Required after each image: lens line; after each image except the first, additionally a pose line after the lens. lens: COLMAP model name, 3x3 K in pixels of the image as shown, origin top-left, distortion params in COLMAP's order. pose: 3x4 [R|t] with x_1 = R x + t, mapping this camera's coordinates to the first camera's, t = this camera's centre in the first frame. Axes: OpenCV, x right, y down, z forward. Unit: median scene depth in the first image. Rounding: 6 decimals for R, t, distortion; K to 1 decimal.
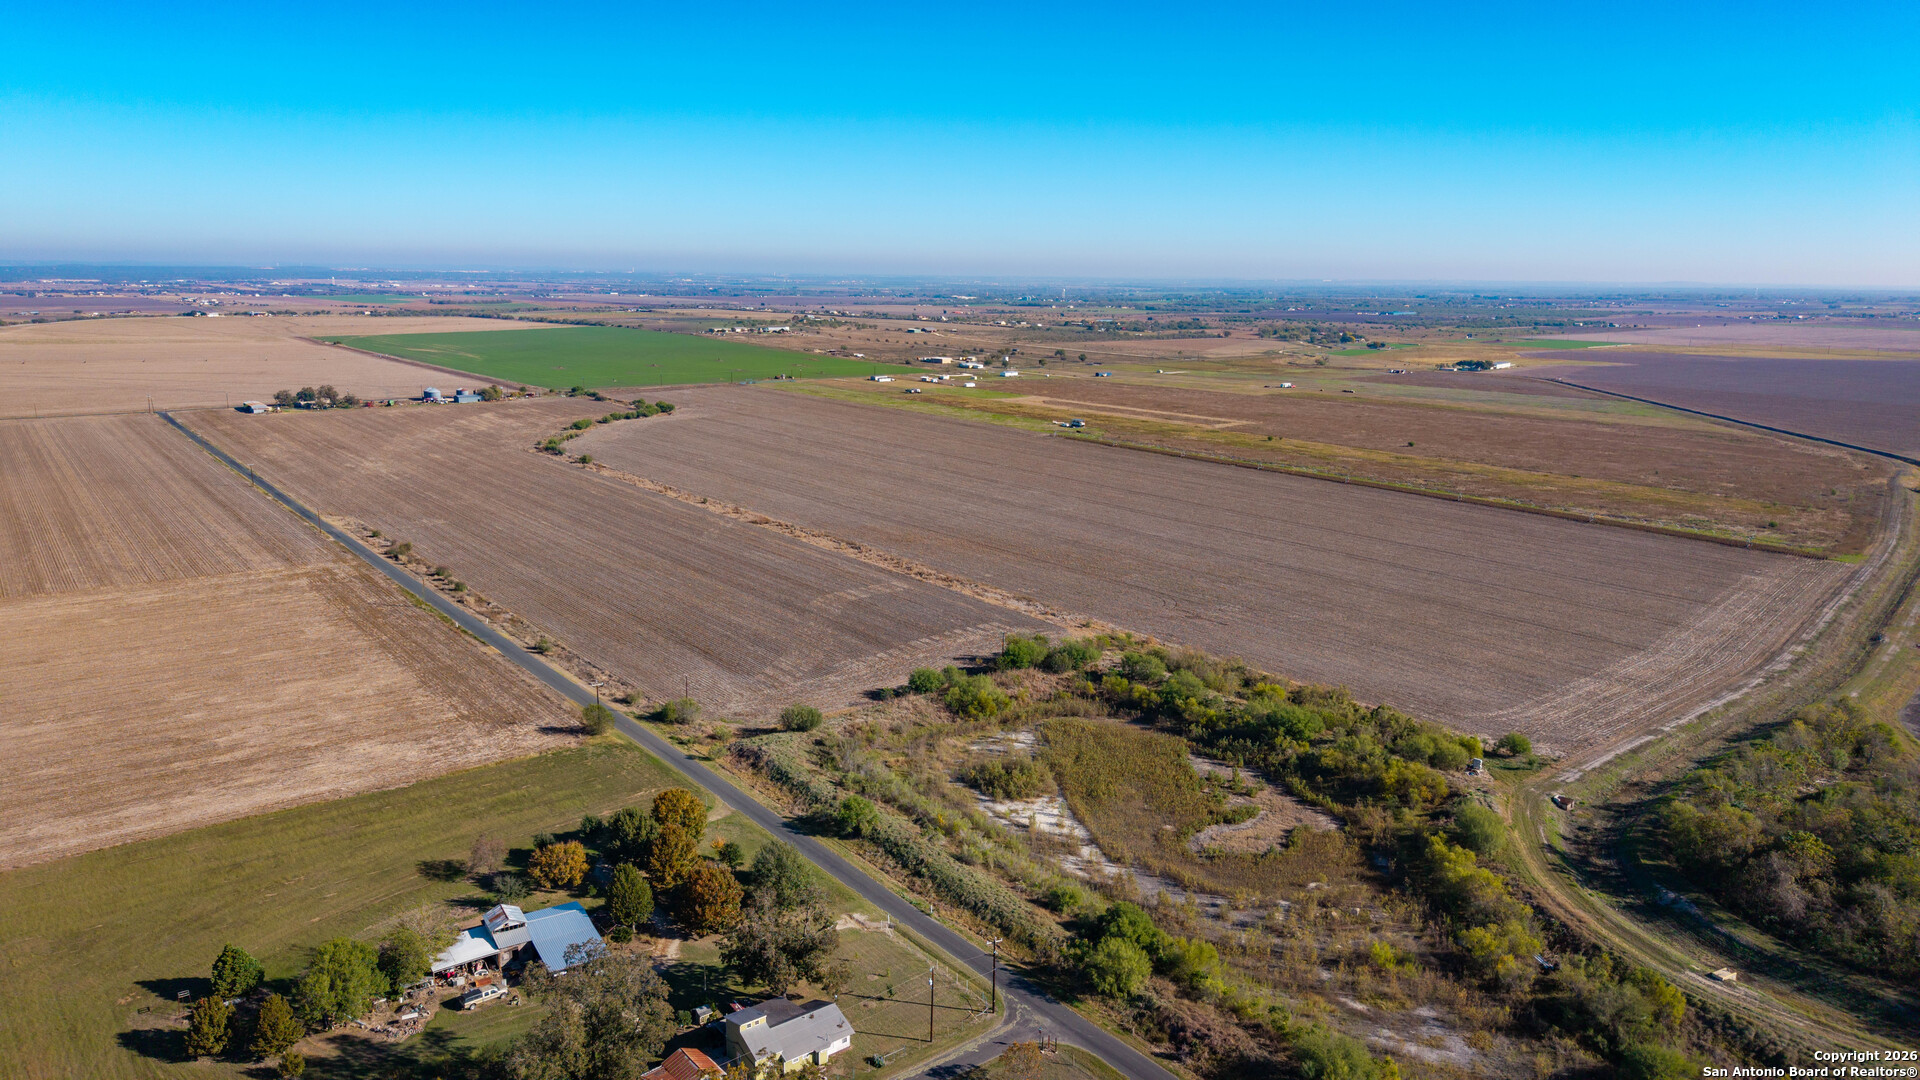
lens RADIAL K [[1283.1, 0, 966.2], [0, 1283.1, 543.3], [0, 0, 1]] dist [0.034336, -0.038025]
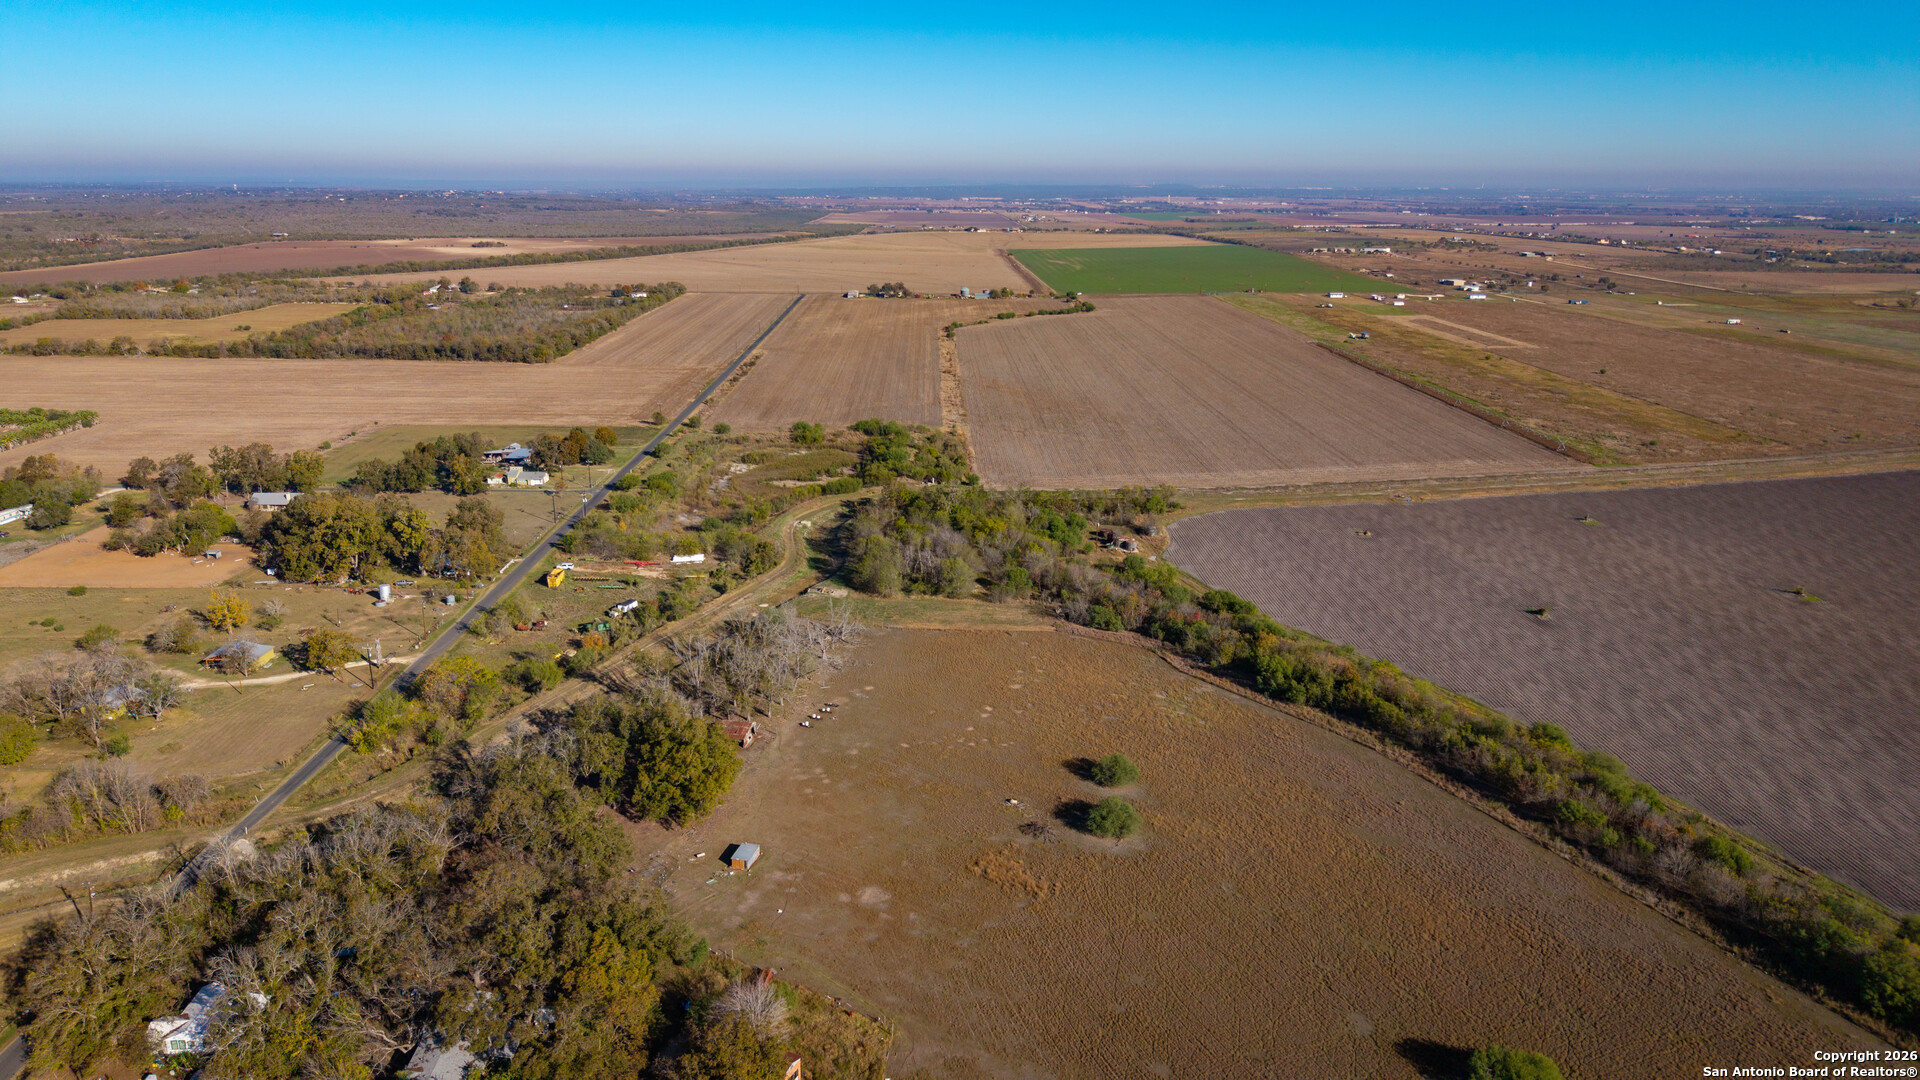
lens RADIAL K [[1283.1, 0, 966.2], [0, 1283.1, 543.3], [0, 0, 1]] dist [0.034336, -0.038025]
pose [[0.805689, 0.157259, -0.571083, 0.610280], [-0.121505, 0.987489, 0.100505, 0.024142], [0.579743, -0.011586, 0.814717, -0.222065]]
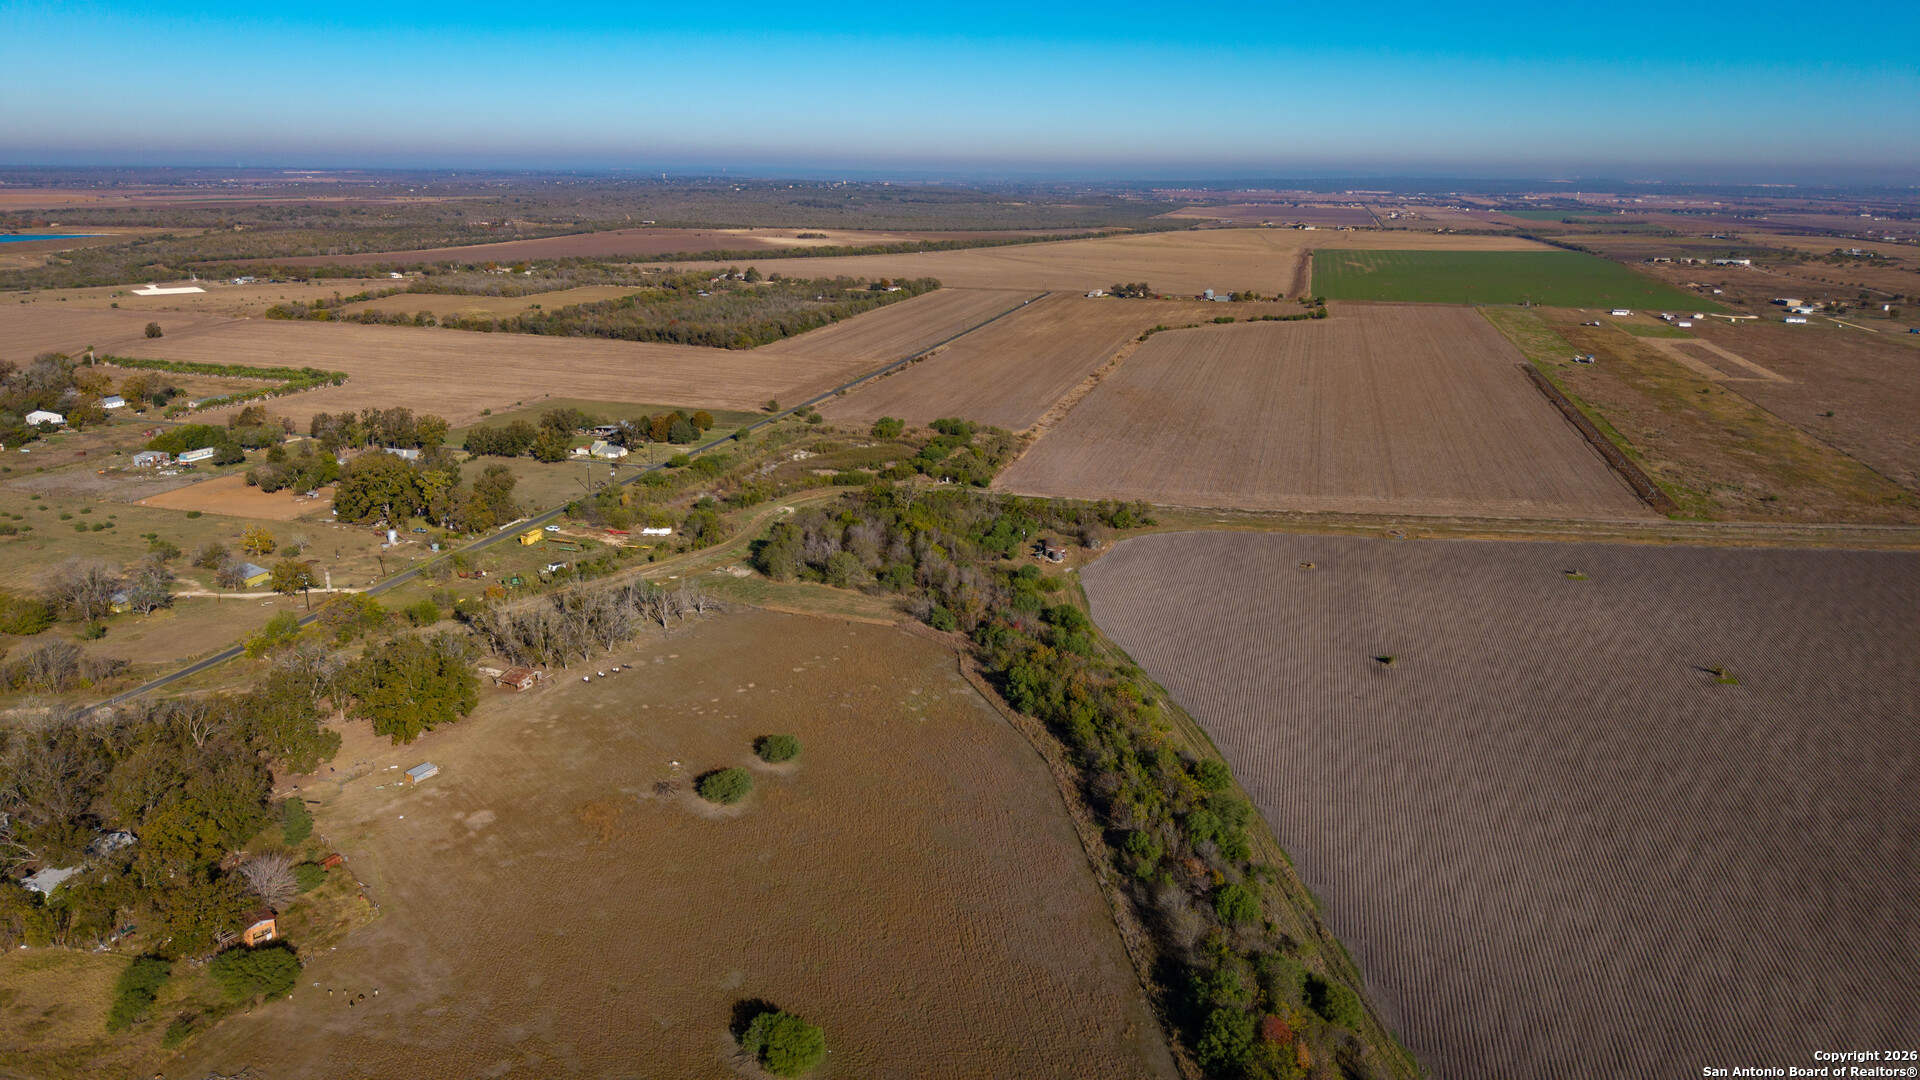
lens RADIAL K [[1283.1, 0, 966.2], [0, 1283.1, 543.3], [0, 0, 1]] dist [0.034336, -0.038025]
pose [[0.598275, 0.224133, -0.769306, 0.790272], [-0.173743, 0.973528, 0.148516, -0.016733], [0.782228, 0.044808, 0.621379, -0.101858]]
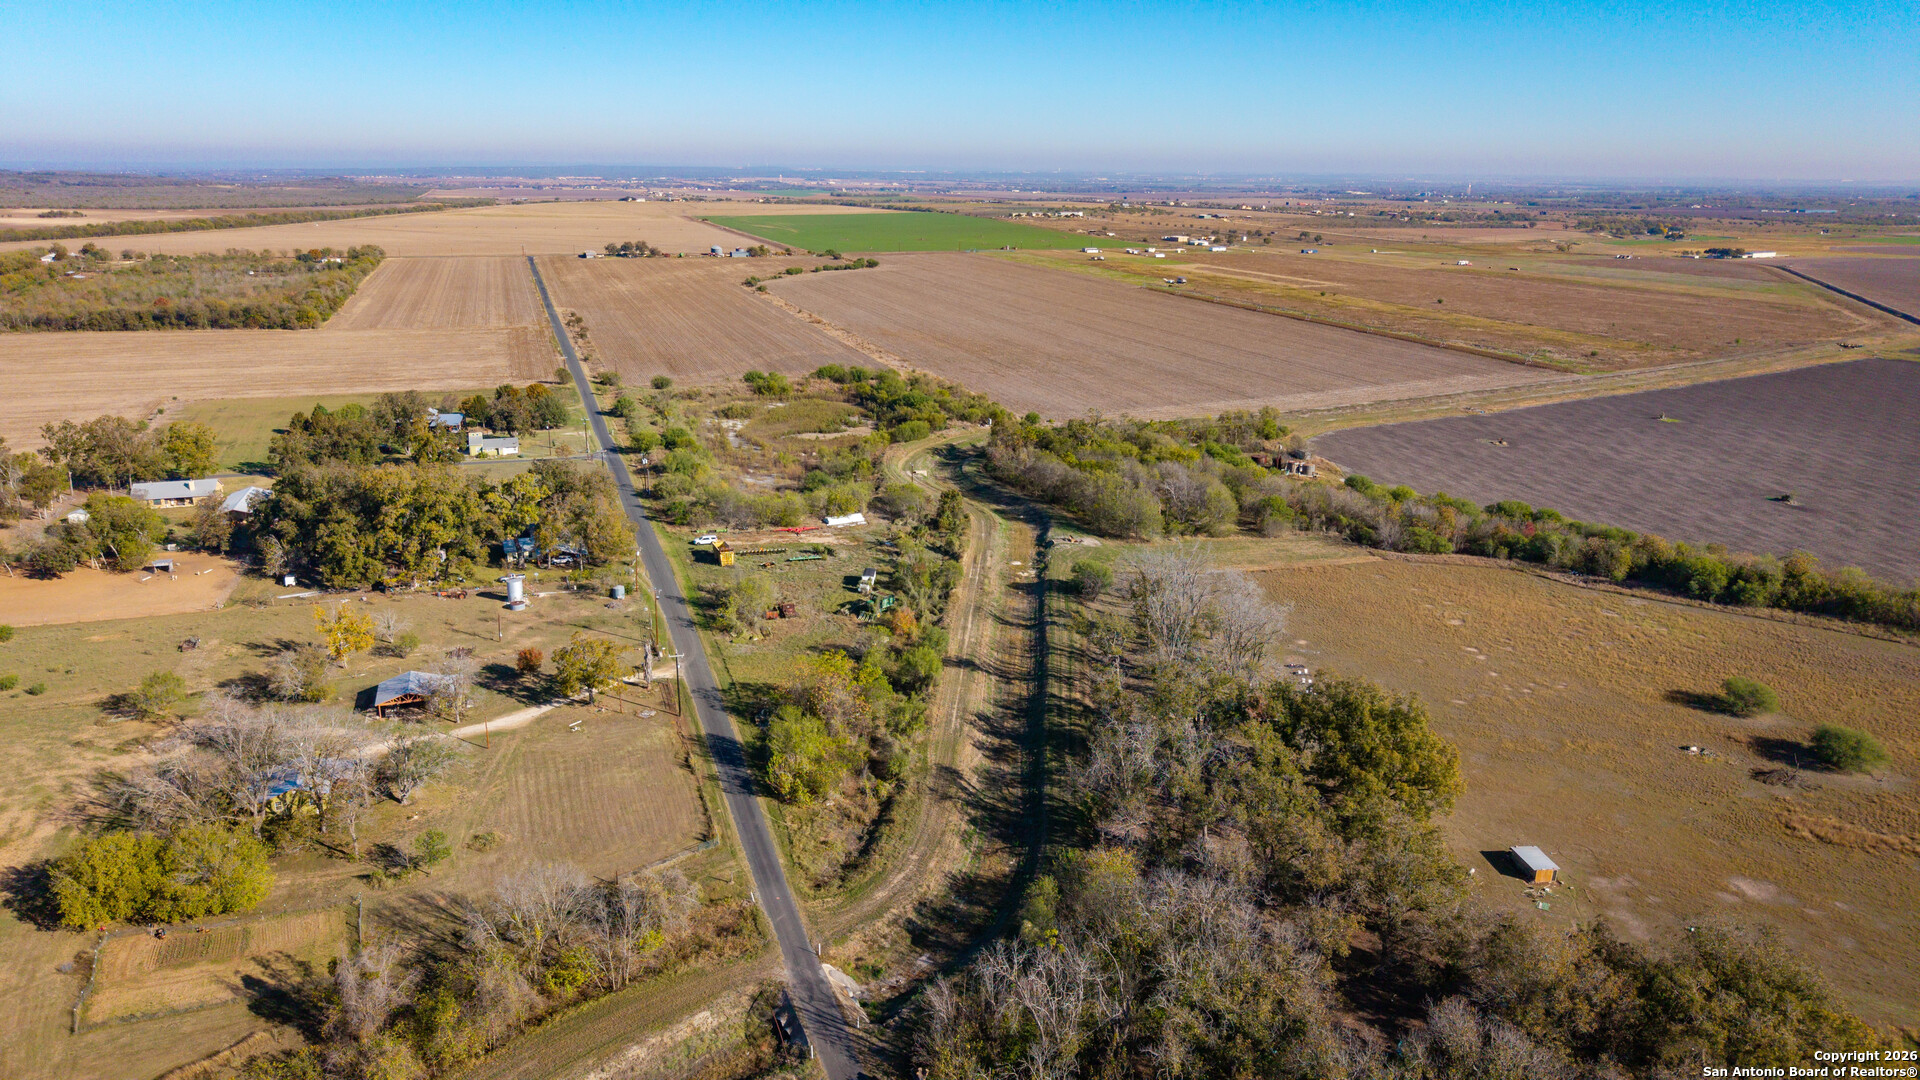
lens RADIAL K [[1283.1, 0, 966.2], [0, 1283.1, 543.3], [0, 0, 1]] dist [0.034336, -0.038025]
pose [[0.947449, 0.089165, -0.307229, 0.347140], [-0.066668, 0.994319, 0.082982, 0.074664], [0.312883, -0.058138, 0.948011, -0.239267]]
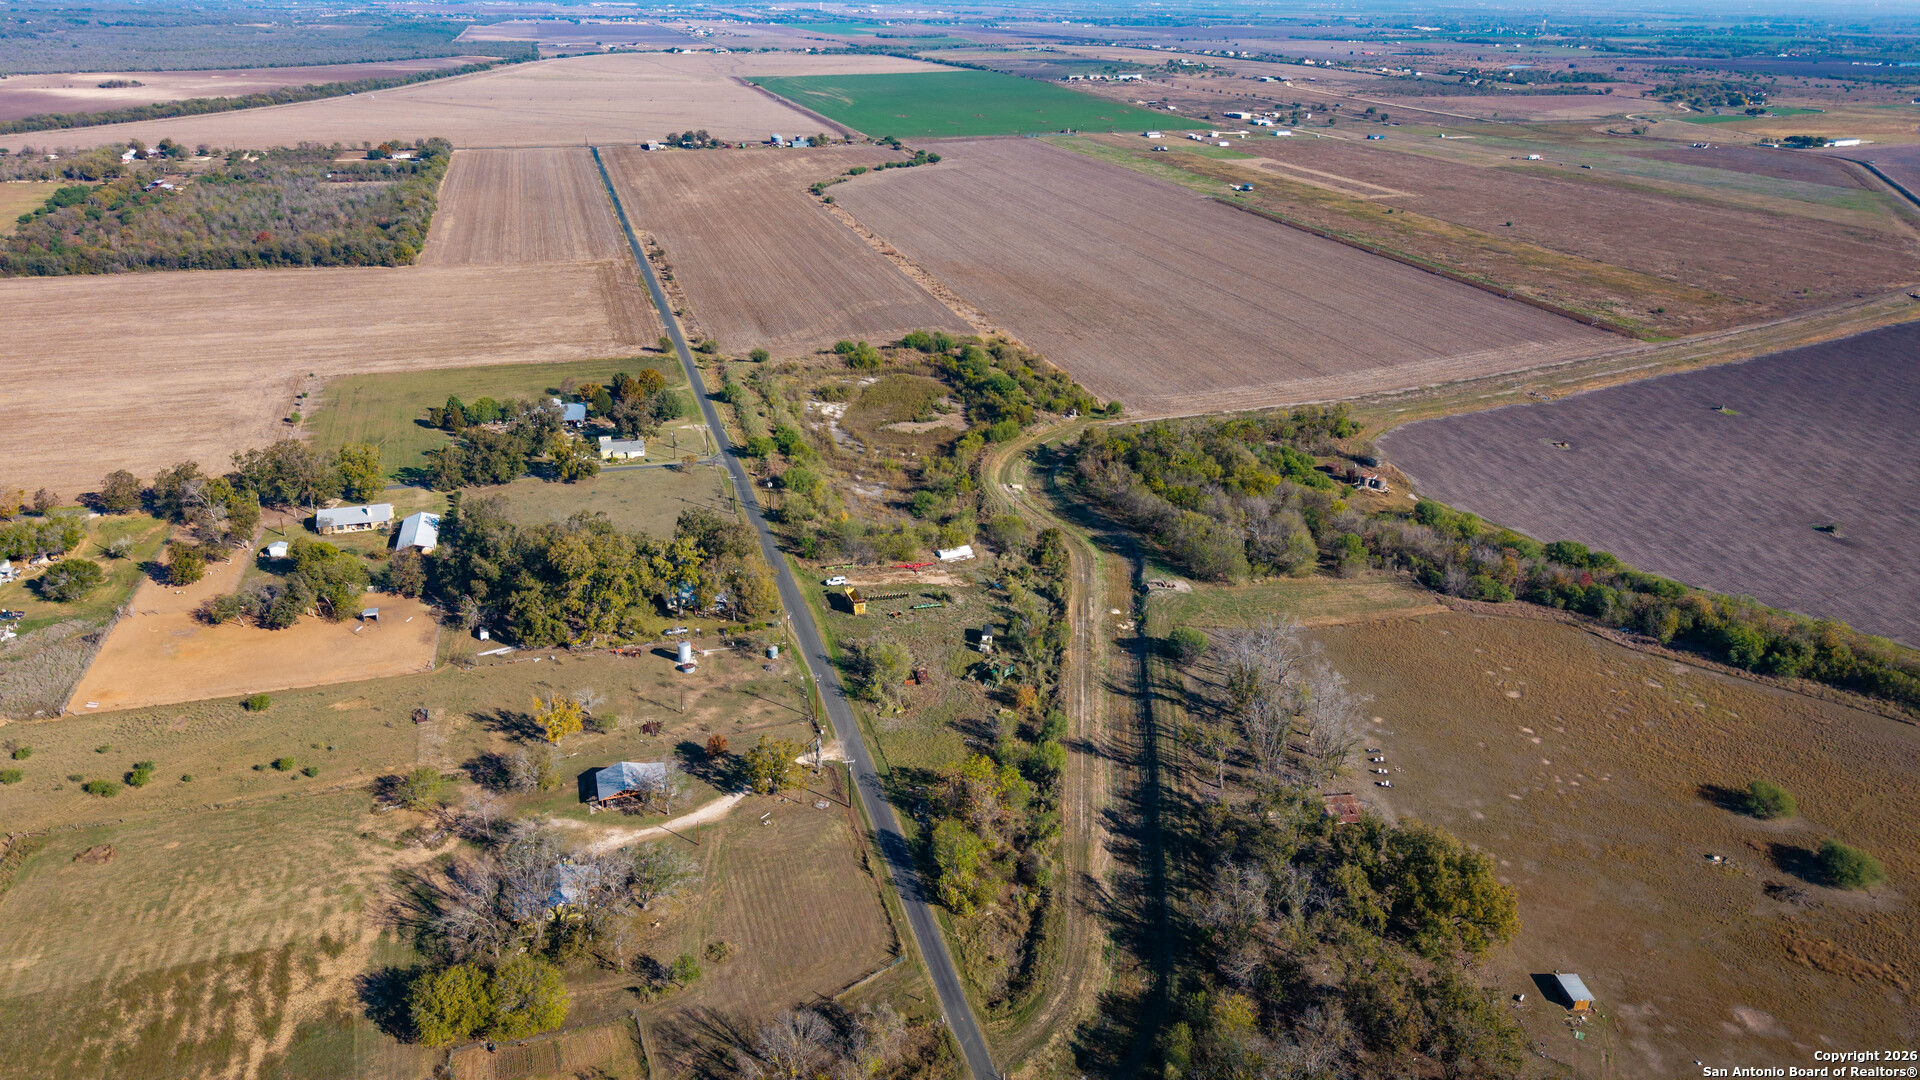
lens RADIAL K [[1283.1, 0, 966.2], [0, 1283.1, 543.3], [0, 0, 1]] dist [0.034336, -0.038025]
pose [[0.936801, 0.140396, -0.320458, 0.328920], [-0.074680, 0.975085, 0.208881, -0.004928], [0.341800, -0.171748, 0.923945, -0.283701]]
